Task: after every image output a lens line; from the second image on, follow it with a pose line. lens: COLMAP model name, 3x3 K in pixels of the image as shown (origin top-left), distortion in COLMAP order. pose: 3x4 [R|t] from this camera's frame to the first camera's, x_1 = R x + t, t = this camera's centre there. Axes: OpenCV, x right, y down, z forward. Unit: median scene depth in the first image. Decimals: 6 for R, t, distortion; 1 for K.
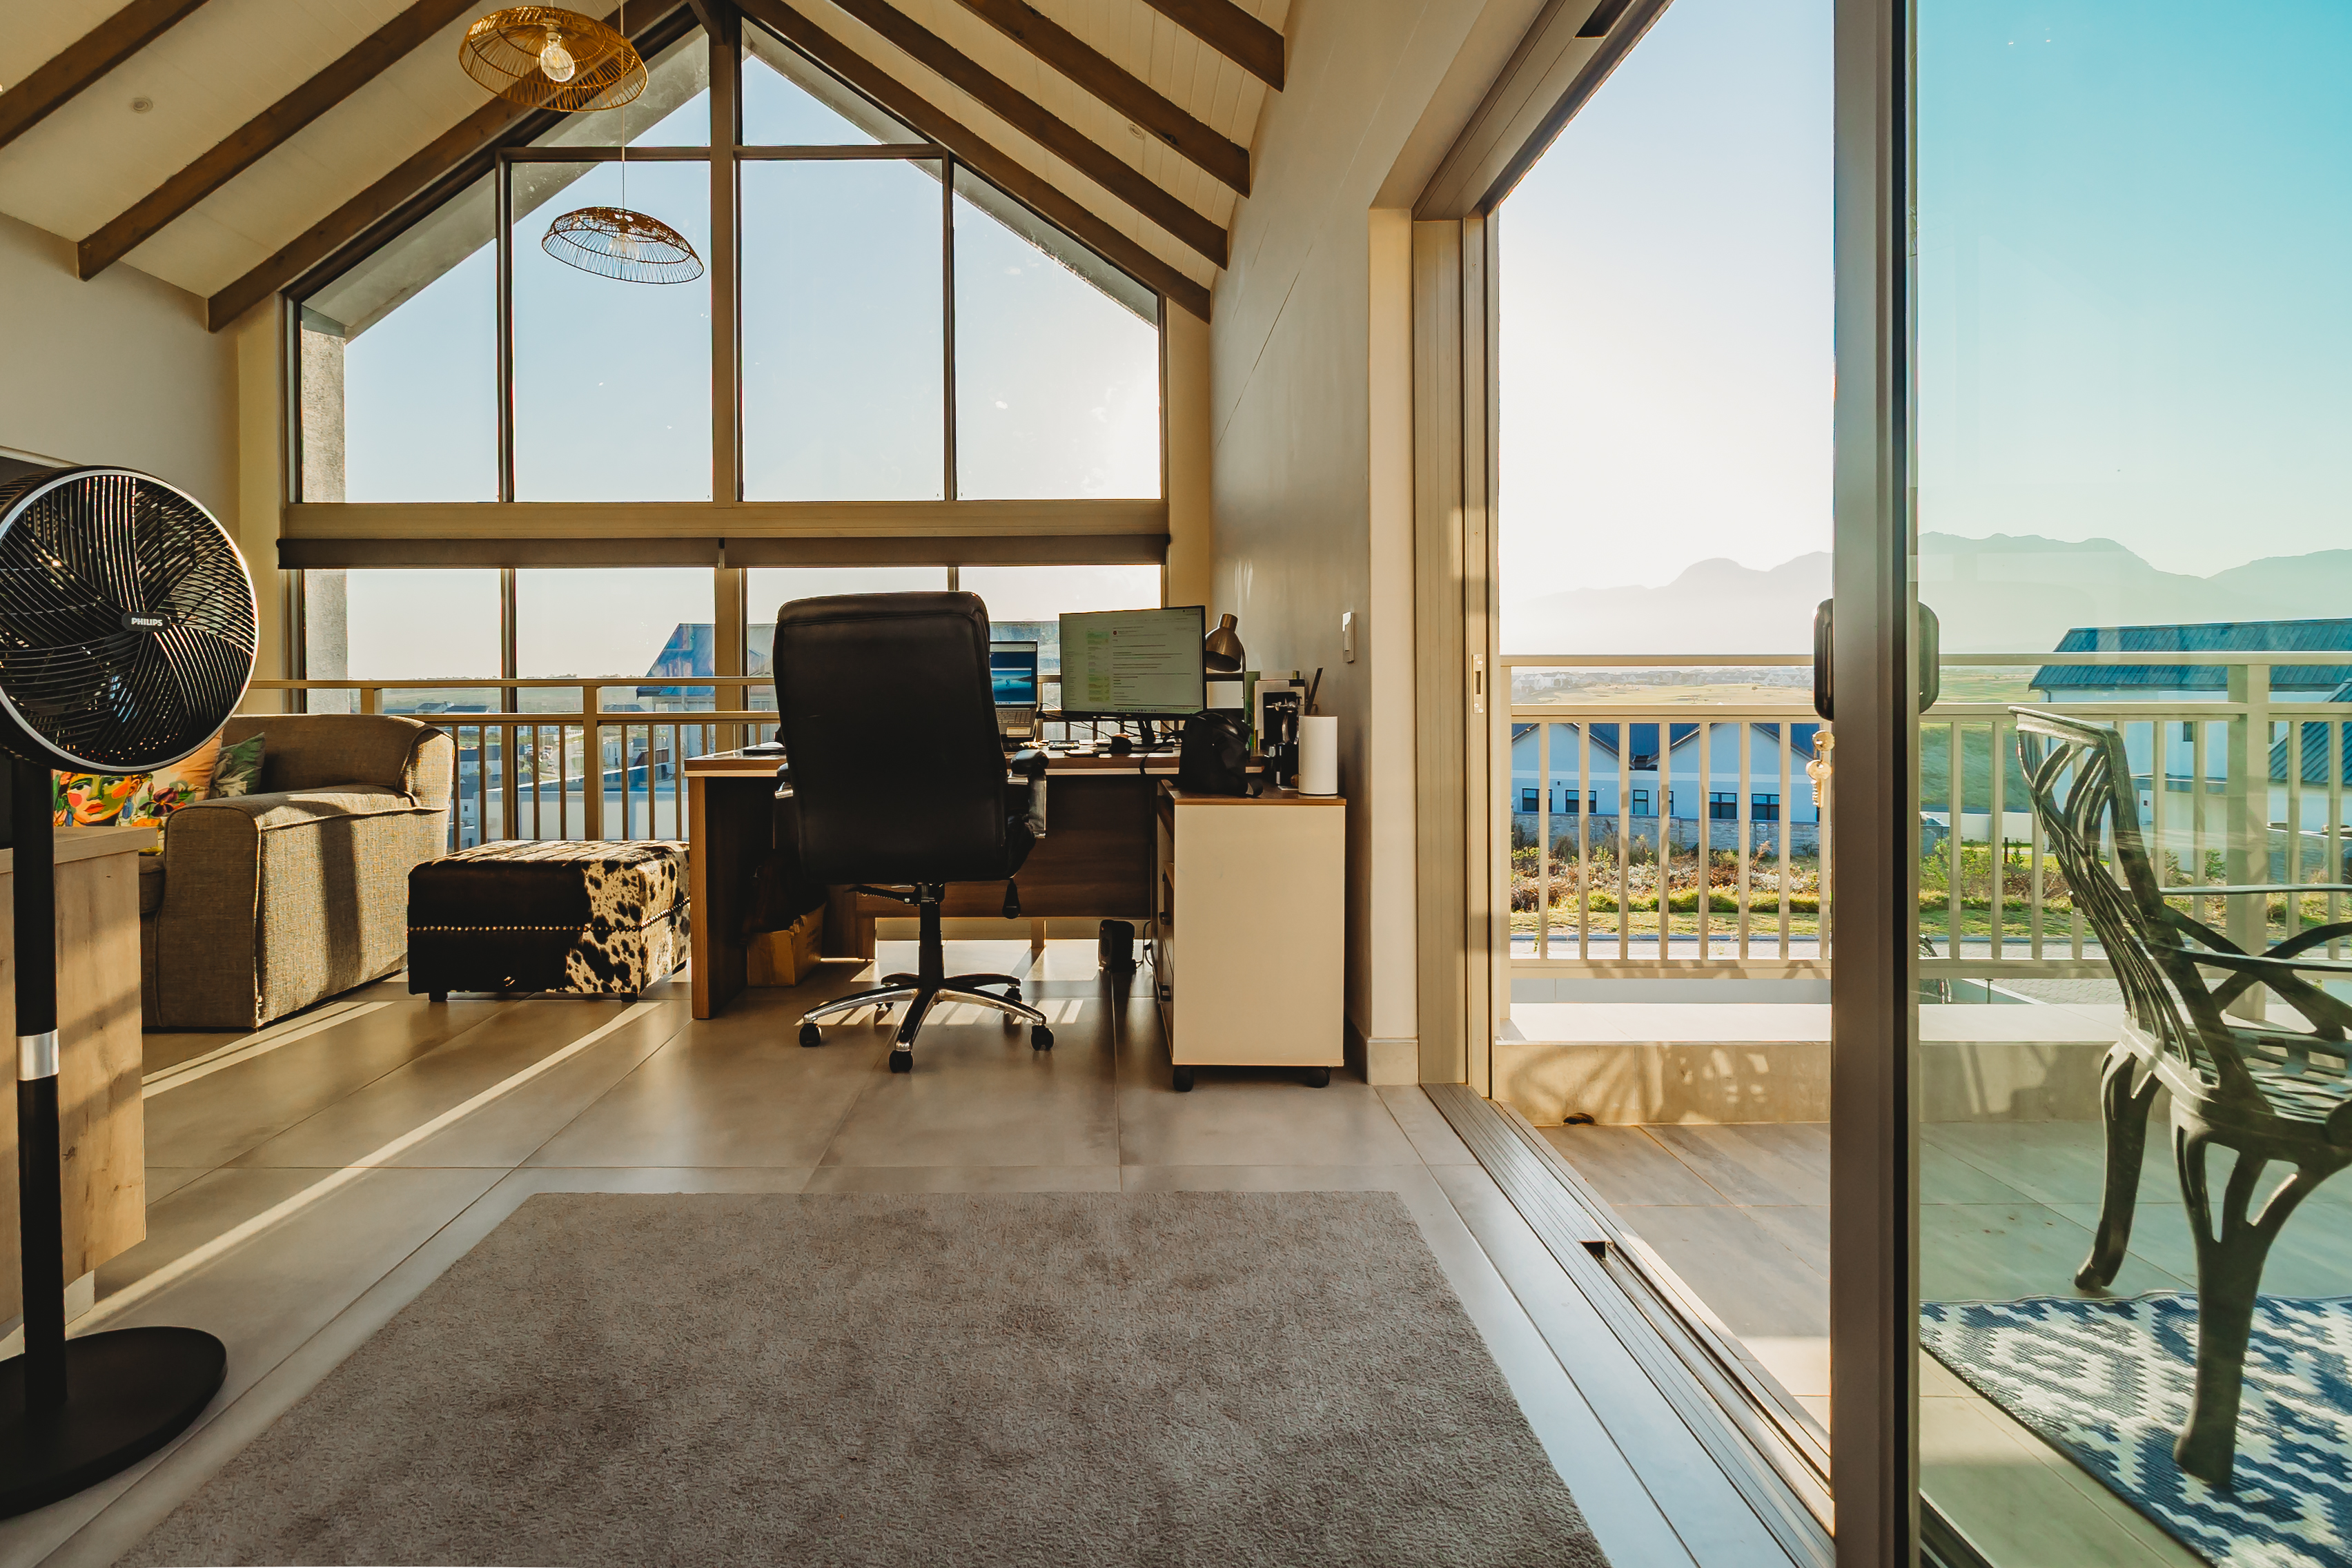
lens RADIAL K [[1115.8, 0, 1095.6], [0, 1115.8, 699.7], [0, 0, 1]] dist [0.004487, -0.001675]
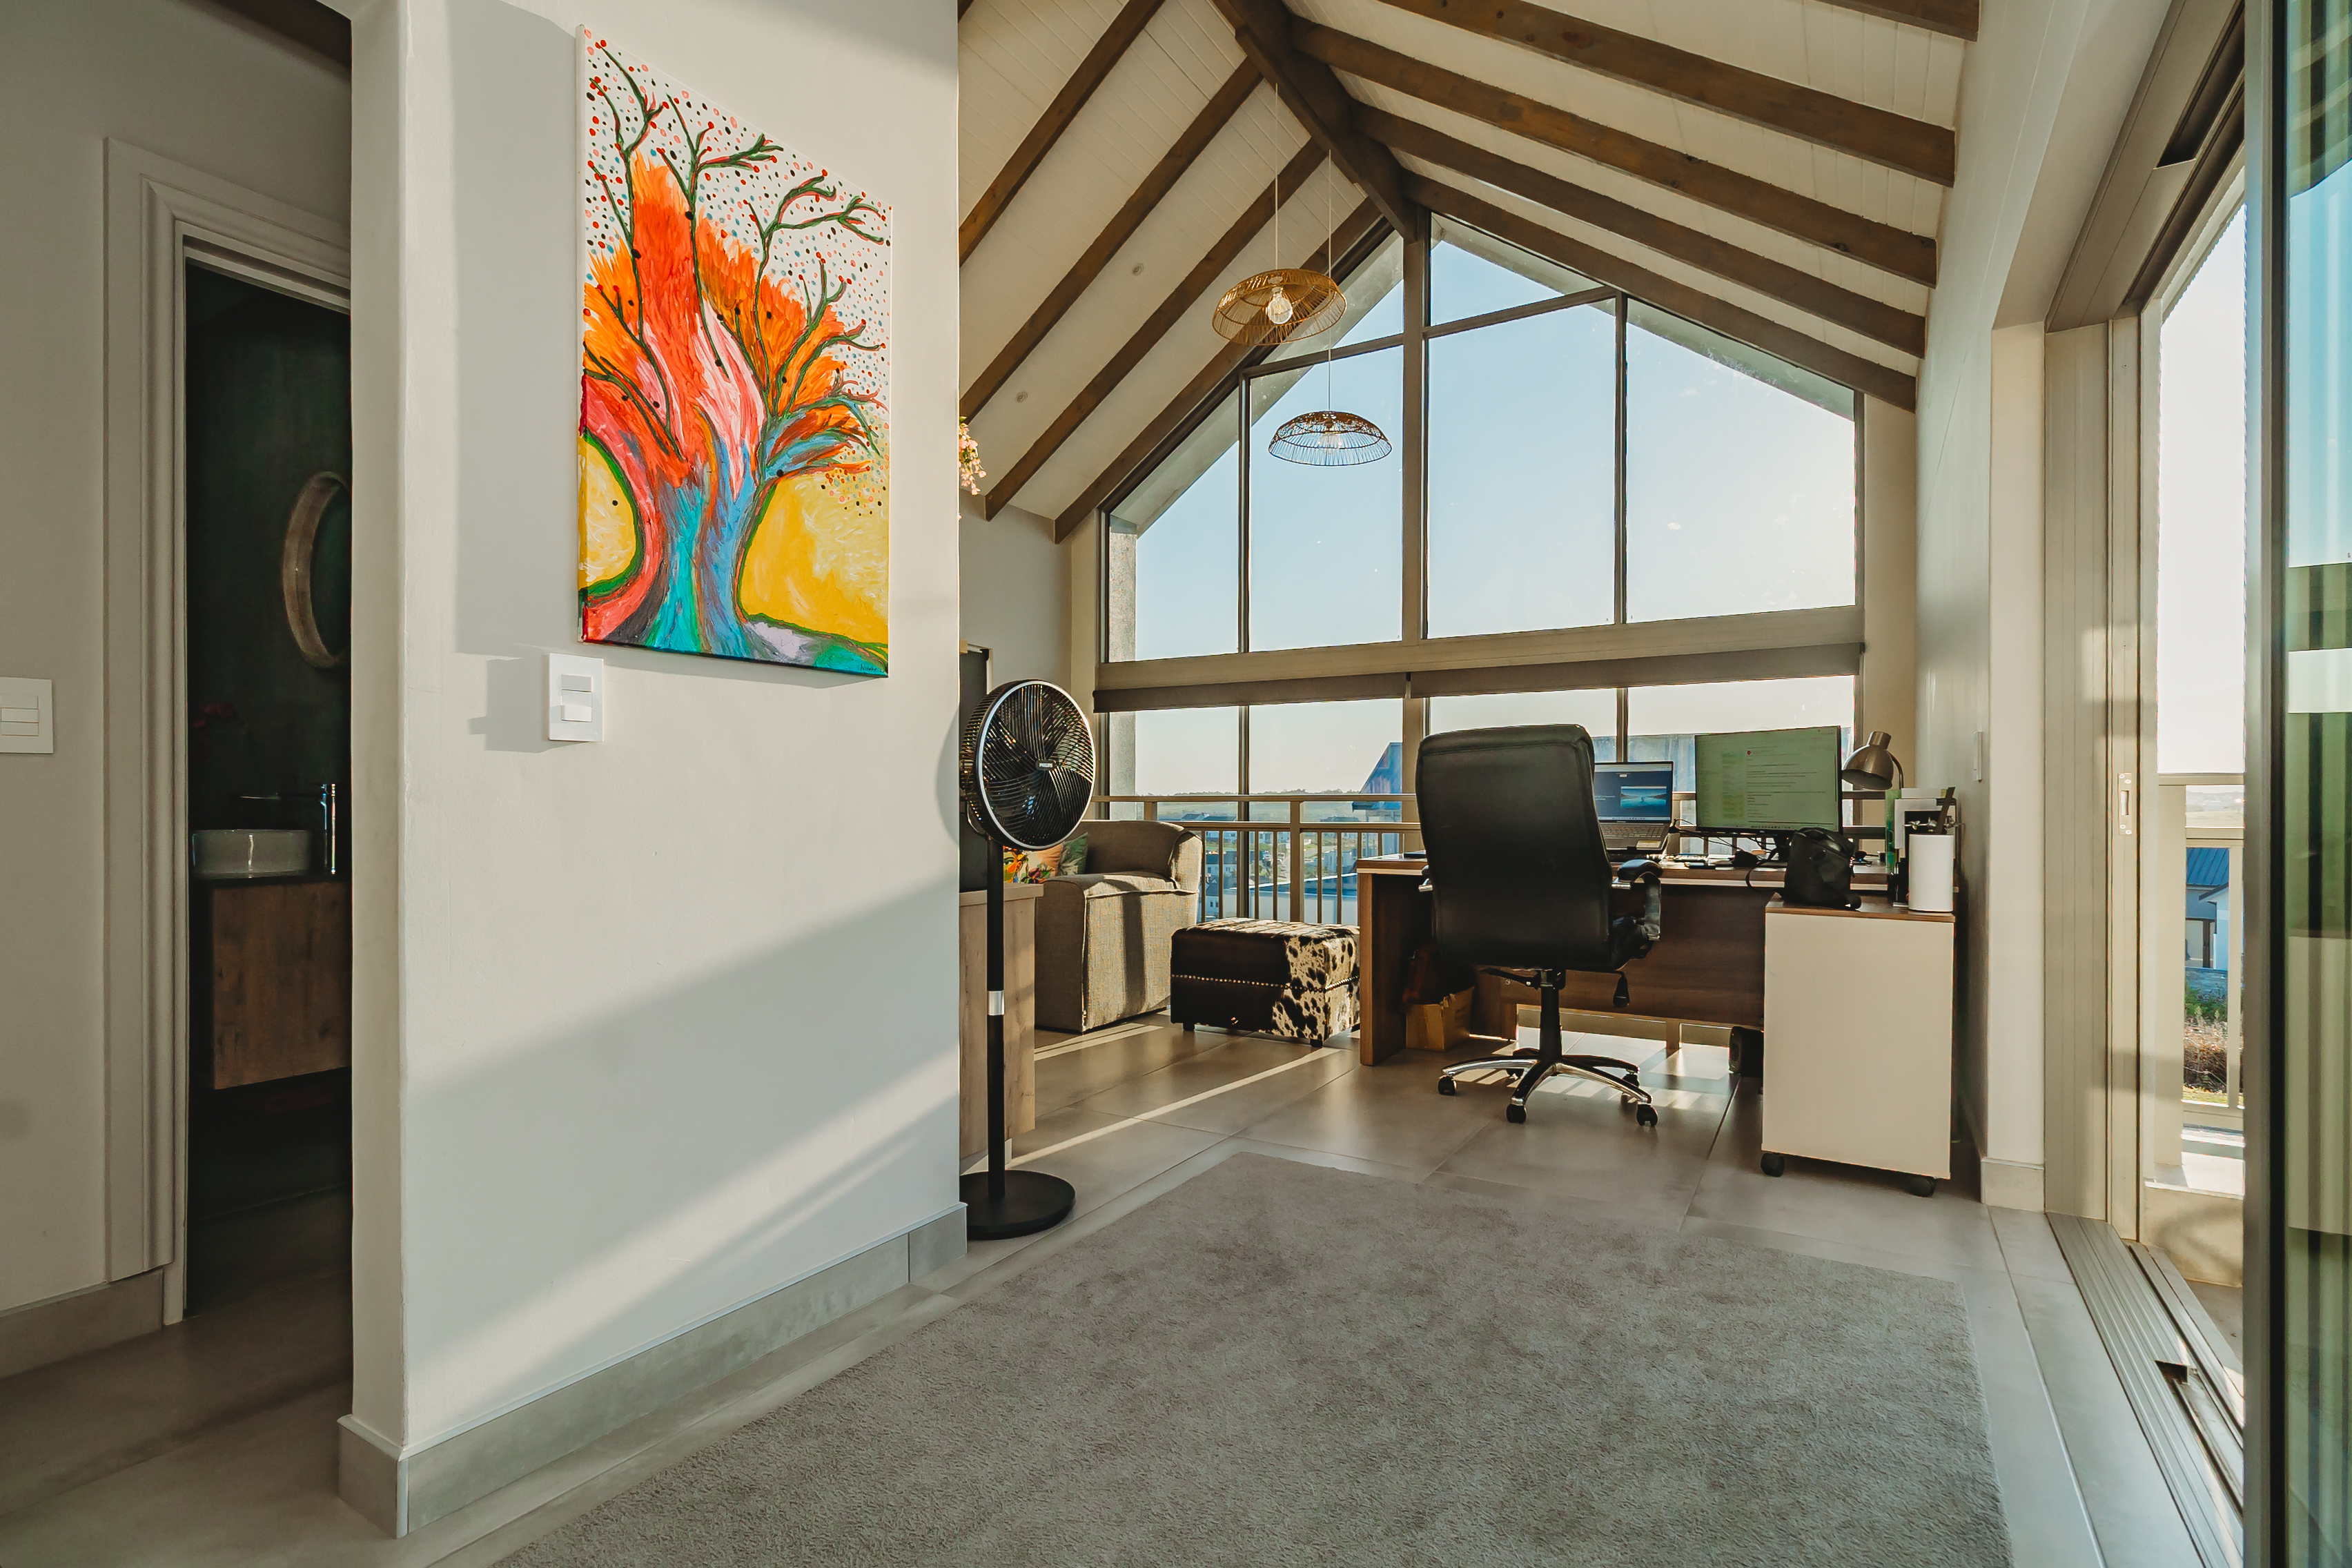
lens RADIAL K [[1115.8, 0, 1209.9], [0, 1115.8, 803.4], [0, 0, 1]] dist [0.004487, -0.001675]
pose [[0.866756, 0.005986, -0.498697, 0.117546], [-0.010807, 0.999919, -0.006781, 0.000266], [0.498616, 0.011267, 0.866750, -0.181199]]
